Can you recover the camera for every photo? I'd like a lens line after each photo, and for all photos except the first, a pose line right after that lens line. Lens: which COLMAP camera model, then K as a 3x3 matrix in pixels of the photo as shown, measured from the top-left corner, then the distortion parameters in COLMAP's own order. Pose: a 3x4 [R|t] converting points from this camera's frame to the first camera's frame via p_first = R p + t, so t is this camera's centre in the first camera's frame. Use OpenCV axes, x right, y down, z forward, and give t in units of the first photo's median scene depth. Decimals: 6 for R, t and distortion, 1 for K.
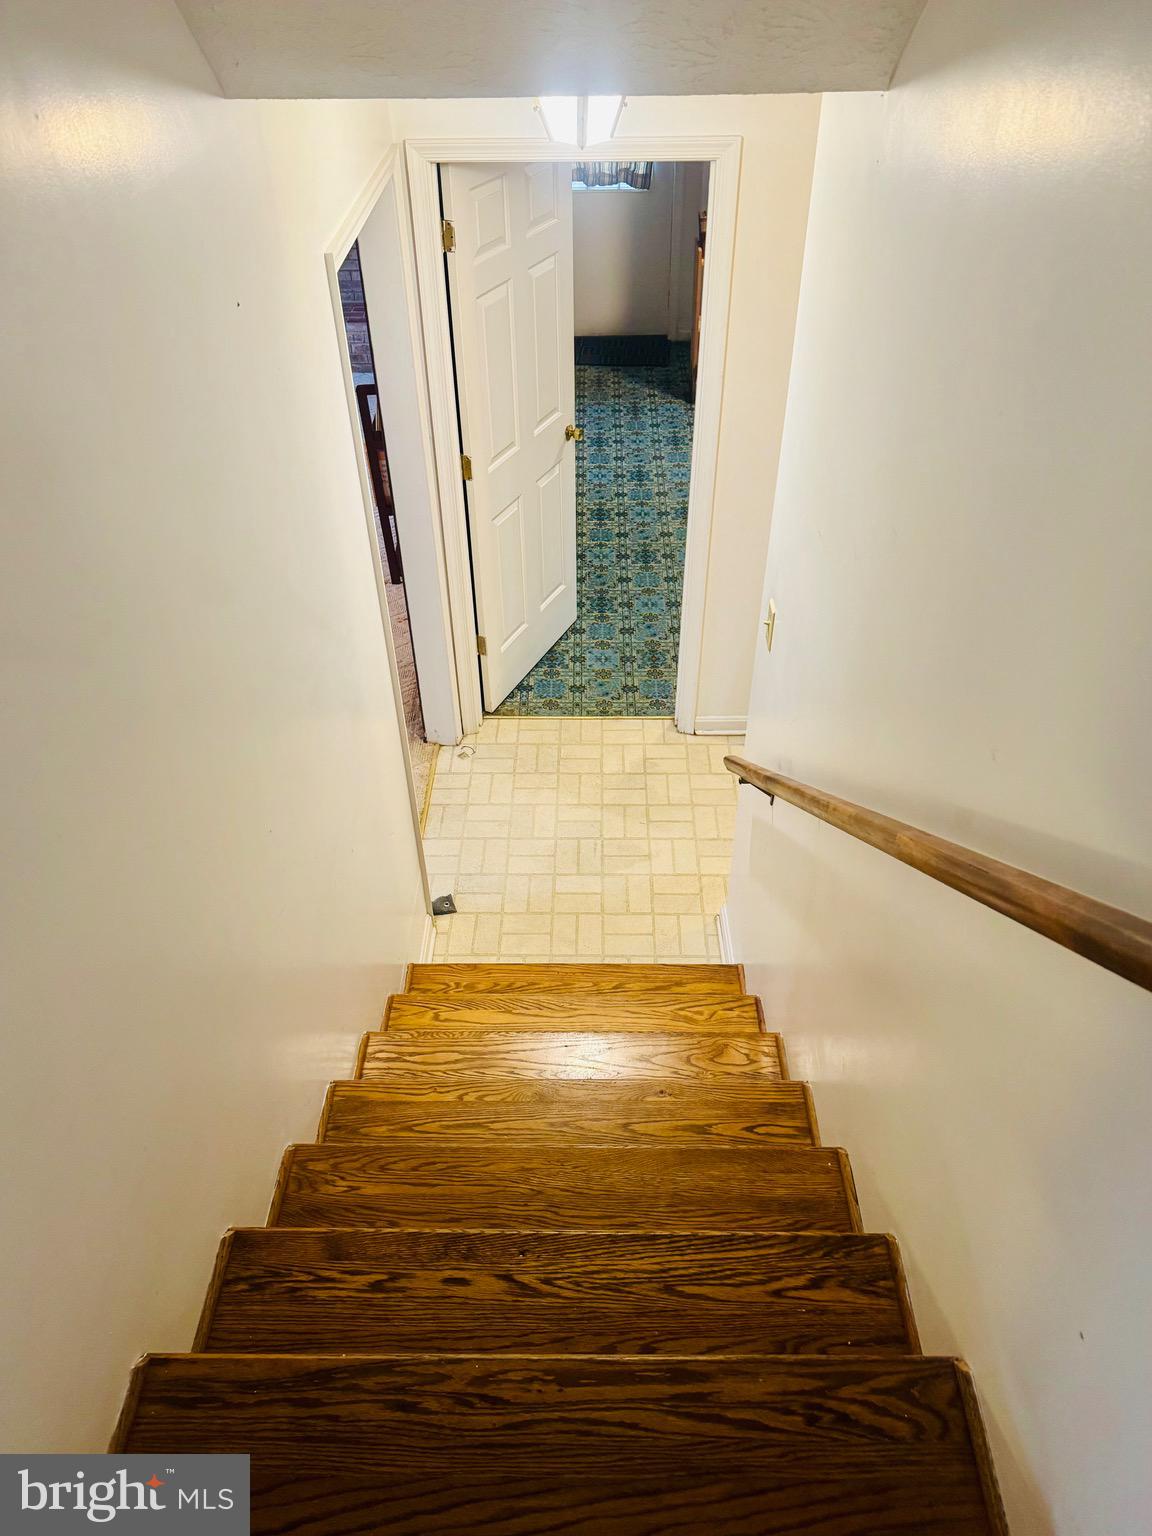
lens RADIAL K [[1080.0, 0, 576.0], [0, 1080.0, 768.0], [0, 0, 1]] dist [-0.000865, -0.000113]
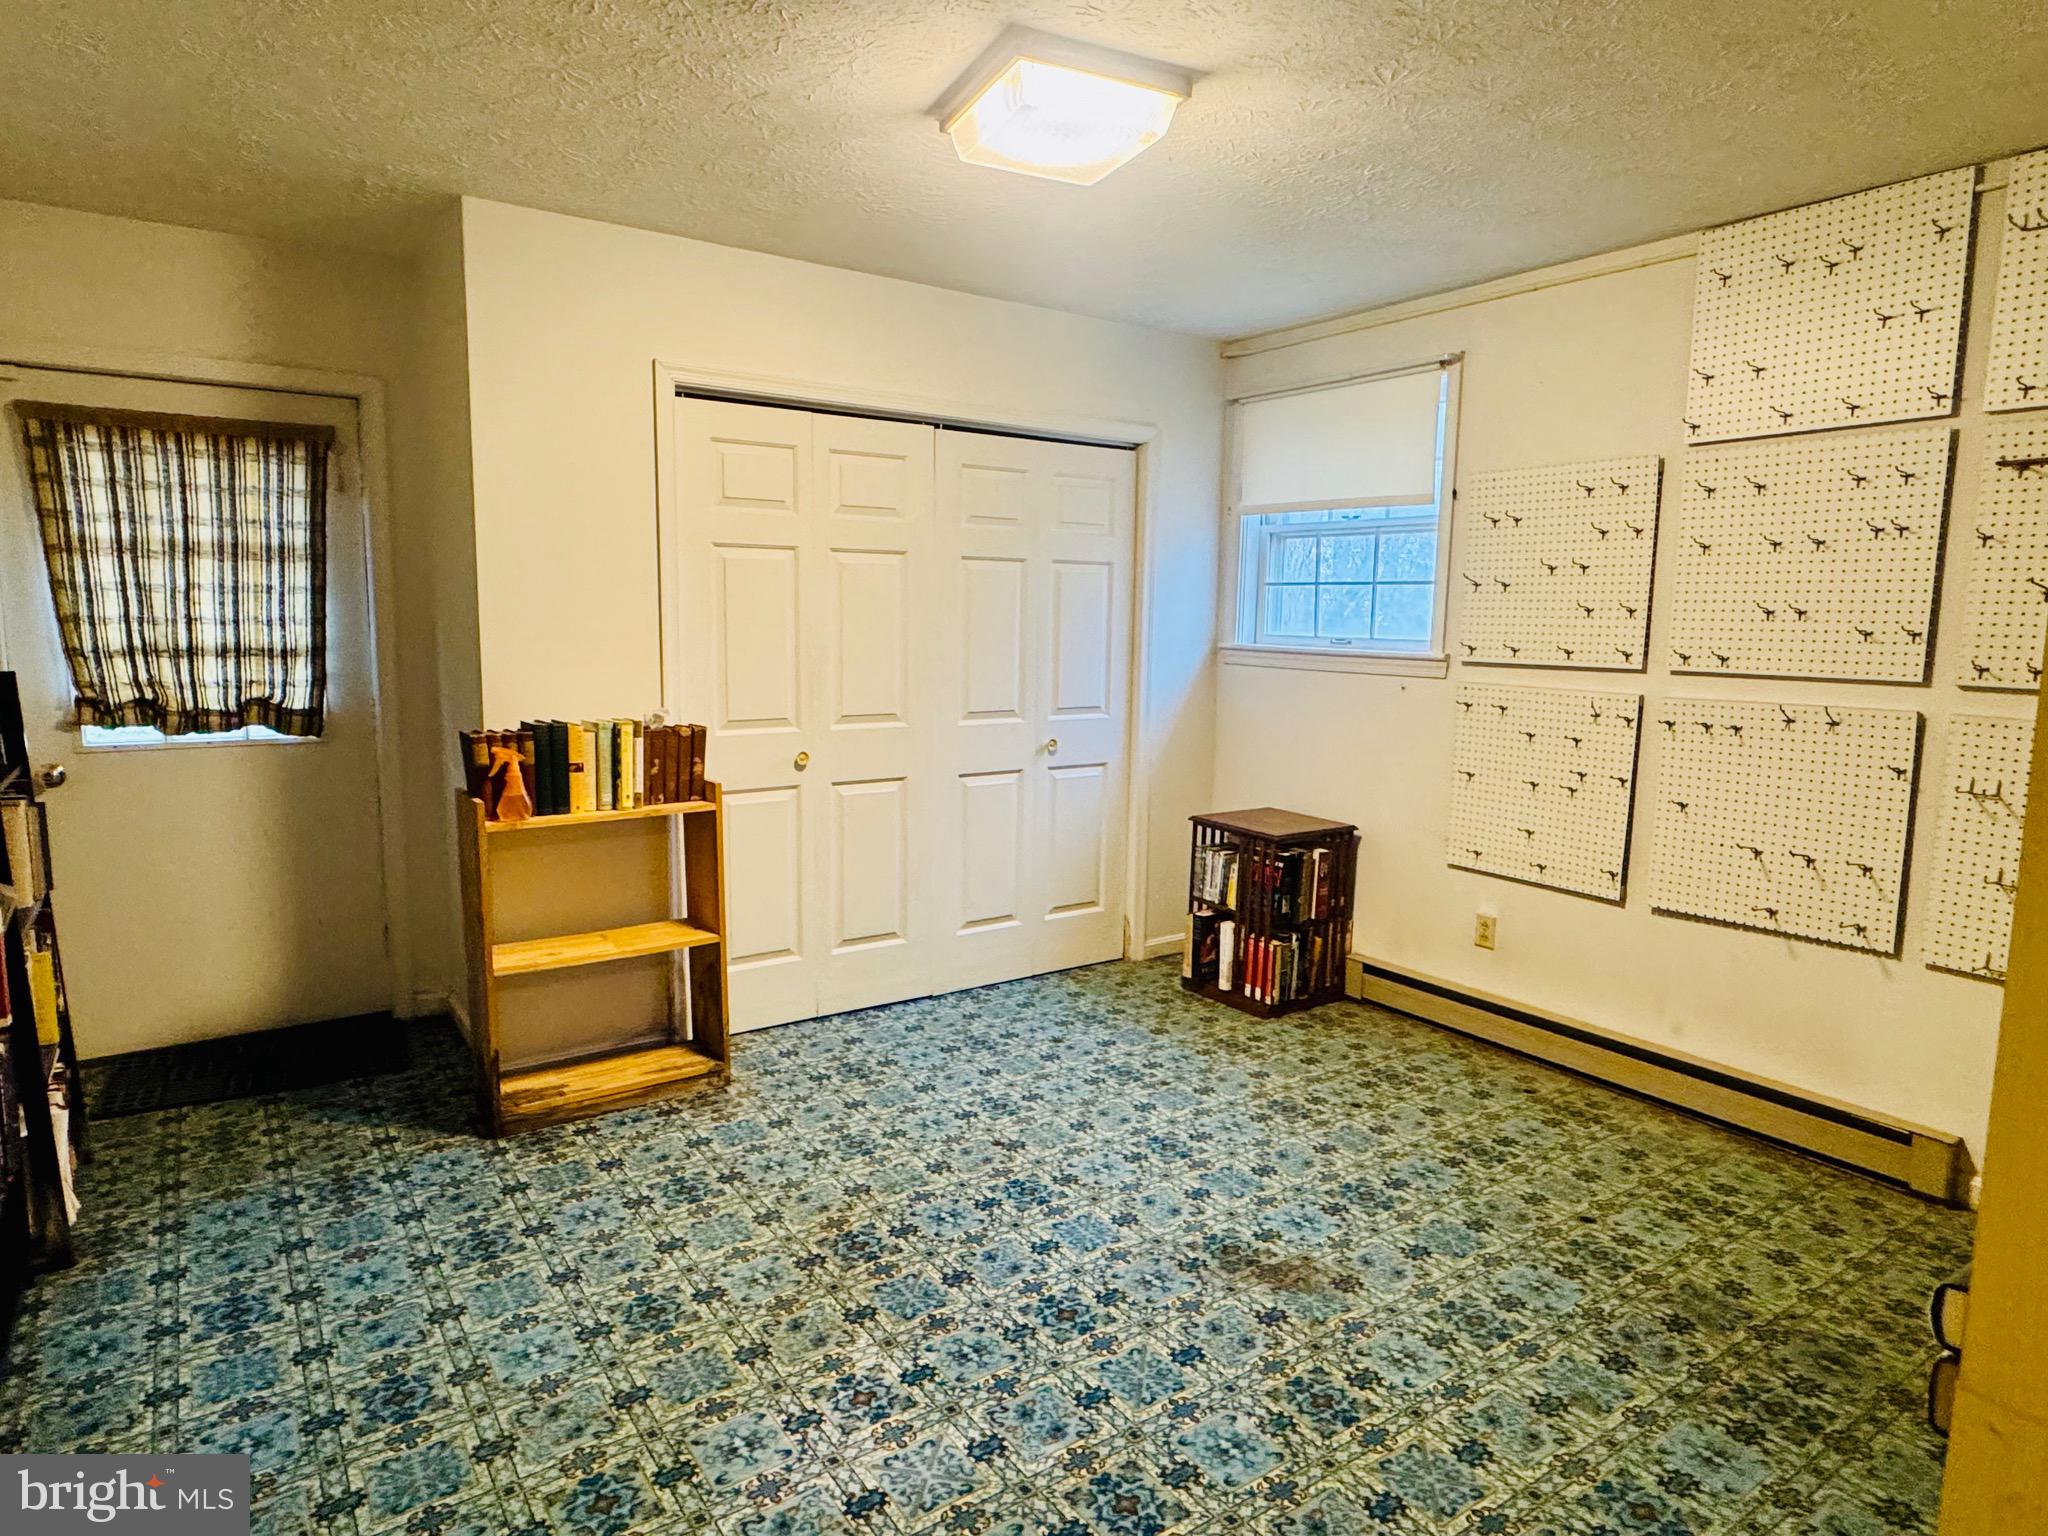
lens RADIAL K [[1183.1, 0, 1024.0], [0, 1183.1, 768.0], [0, 0, 1]] dist [-0.001373, 0.000499]
pose [[0.810287, -0.046677, 0.584172, 0.012290], [0.359529, 0.826783, -0.432631, -0.180707], [-0.462789, 0.560582, 0.686713, 0.501137]]
